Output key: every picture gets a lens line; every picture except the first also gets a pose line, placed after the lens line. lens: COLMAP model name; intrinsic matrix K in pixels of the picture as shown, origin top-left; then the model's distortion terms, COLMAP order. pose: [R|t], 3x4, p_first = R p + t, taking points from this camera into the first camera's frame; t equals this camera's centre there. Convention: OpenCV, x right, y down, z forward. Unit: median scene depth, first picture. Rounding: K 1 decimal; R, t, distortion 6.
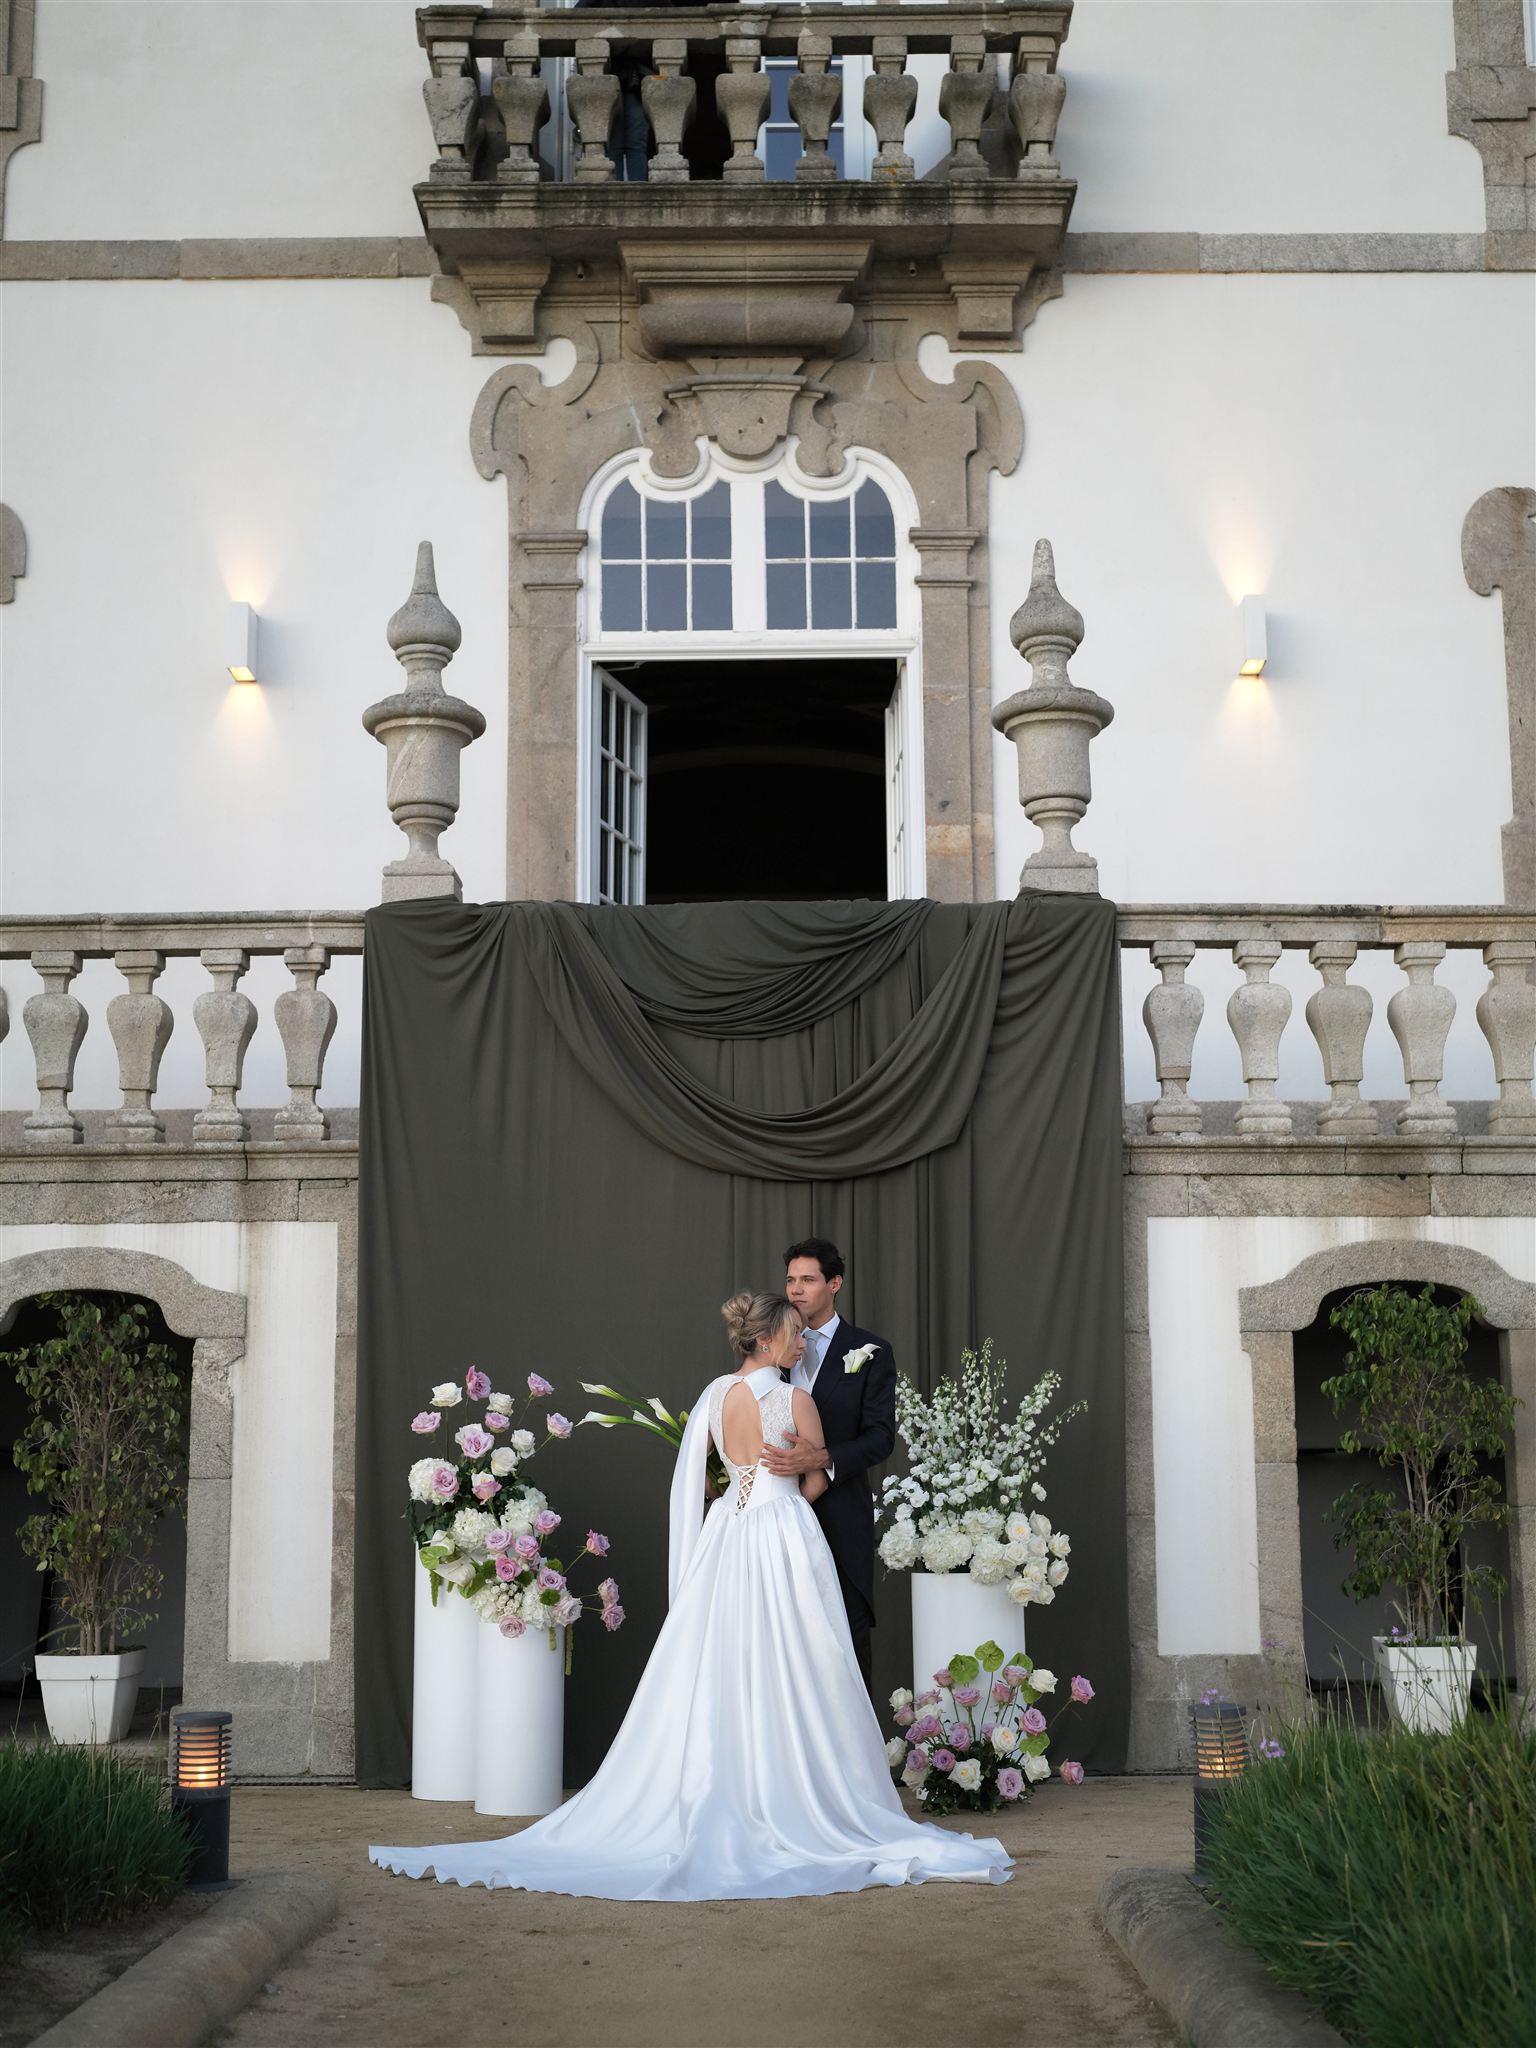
lens RADIAL K [[2461.8, 0, 768.0], [0, 2461.8, 1024.0], [0, 0, 1]] dist [-0.009498, 0.009701]
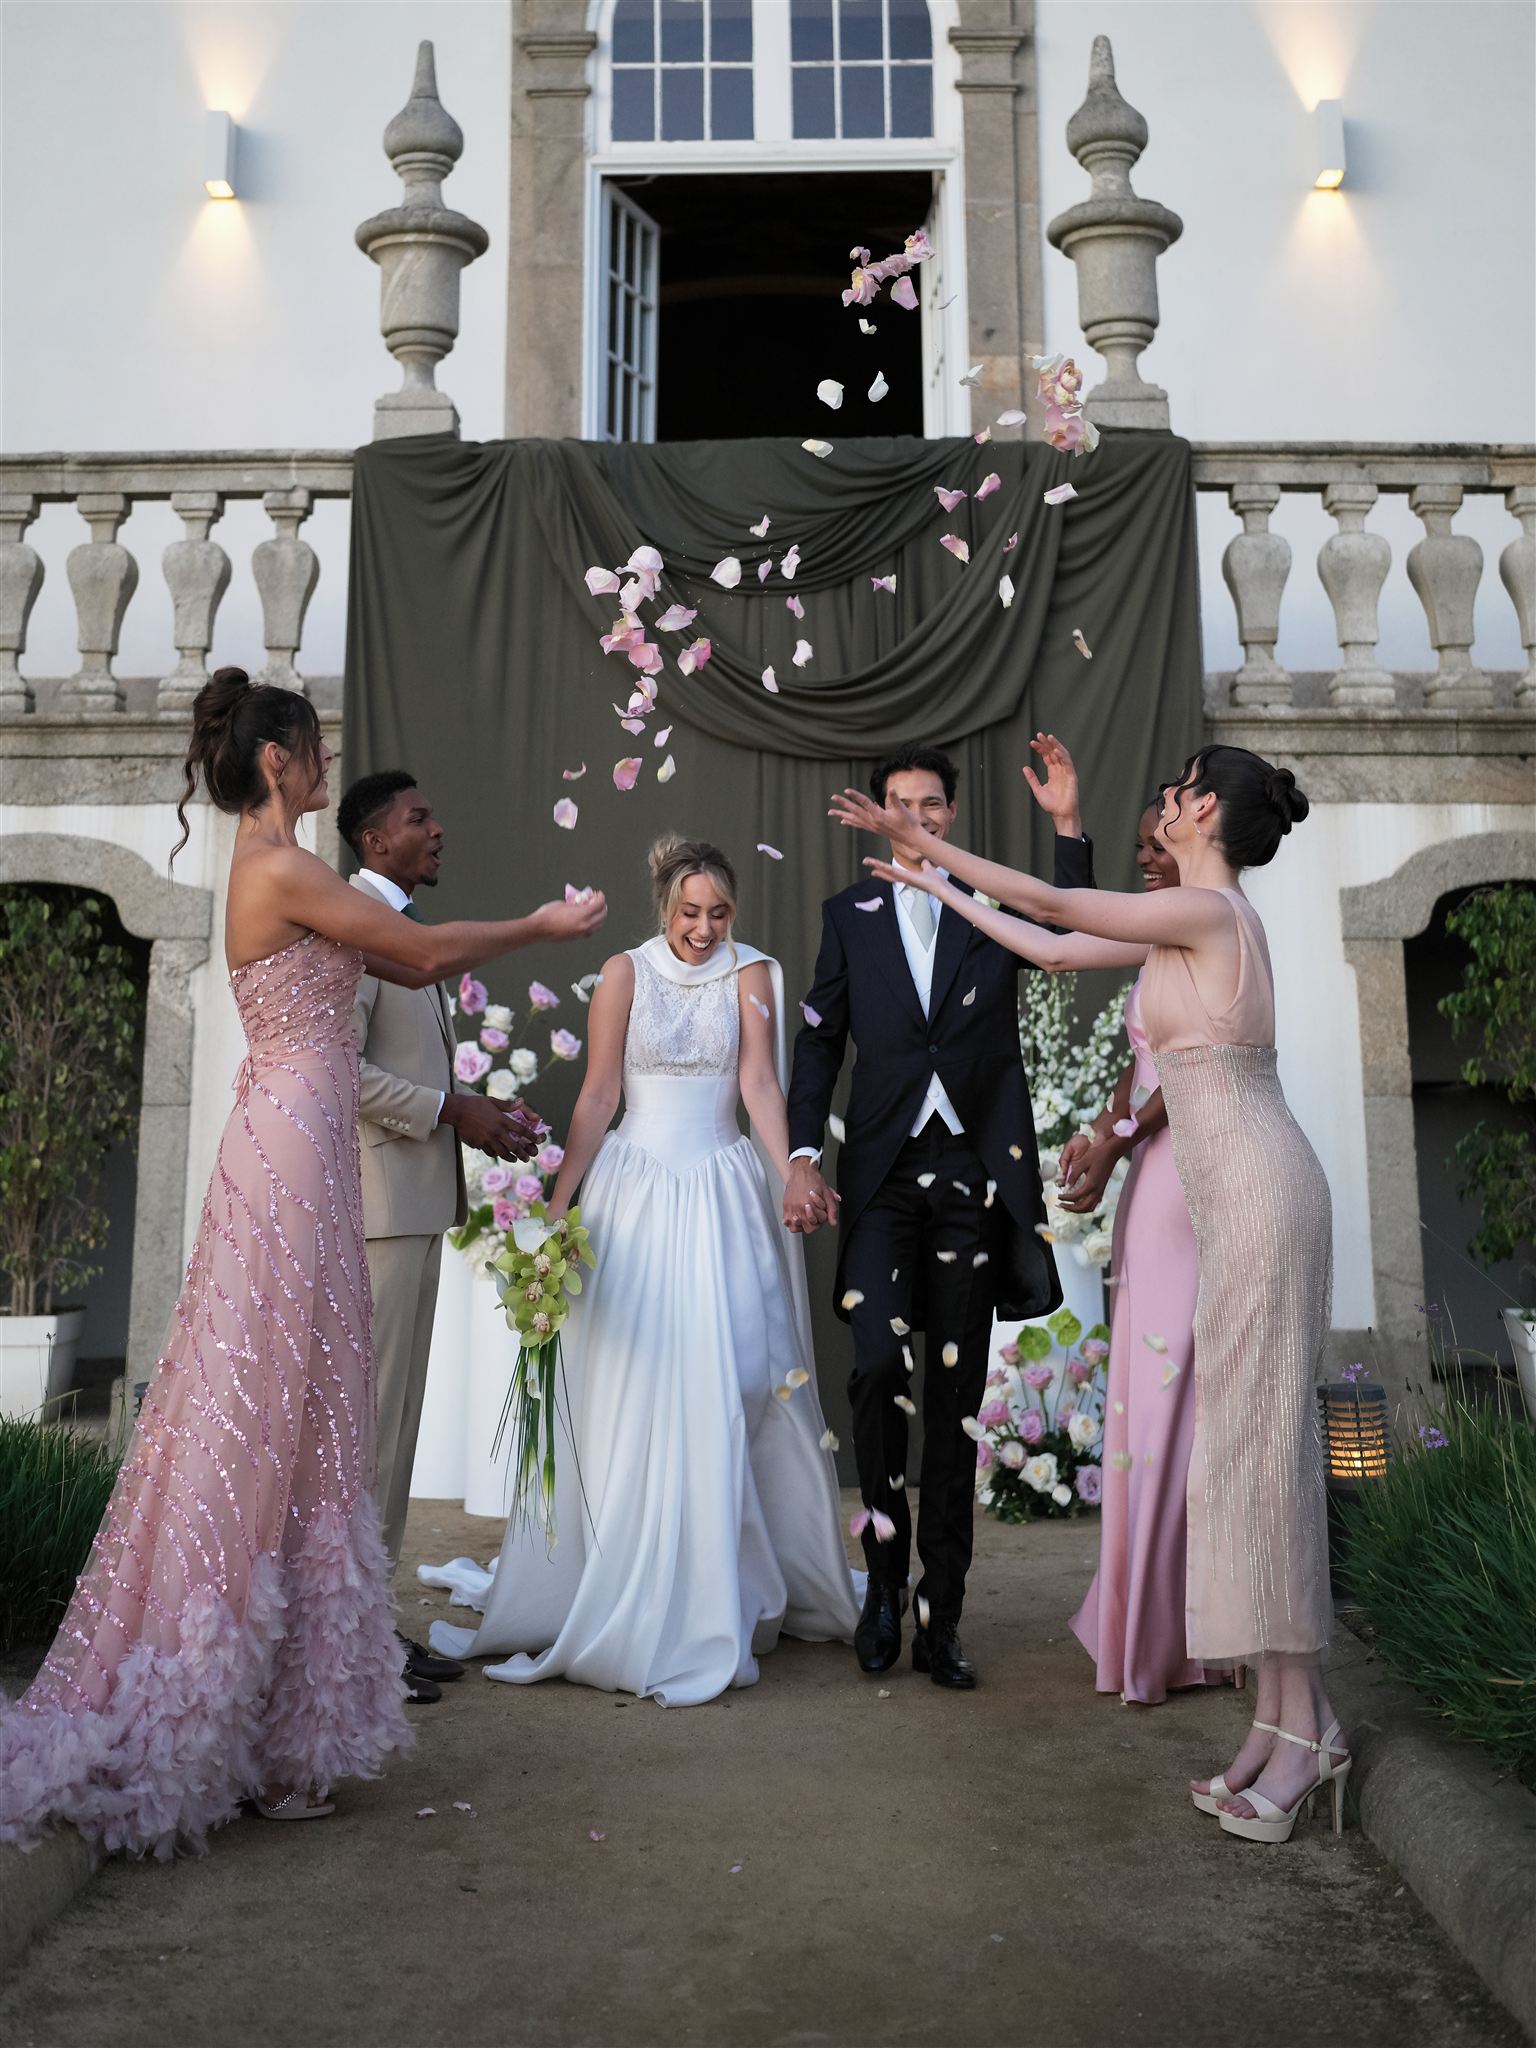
lens RADIAL K [[2461.8, 0, 768.0], [0, 2461.8, 1024.0], [0, 0, 1]] dist [-0.009498, 0.009701]
pose [[0.999968, 0.003447, -0.007274, -0.006000], [-0.002090, 0.983863, 0.178913, -0.000741], [0.007774, -0.178892, 0.983838, 0.131550]]
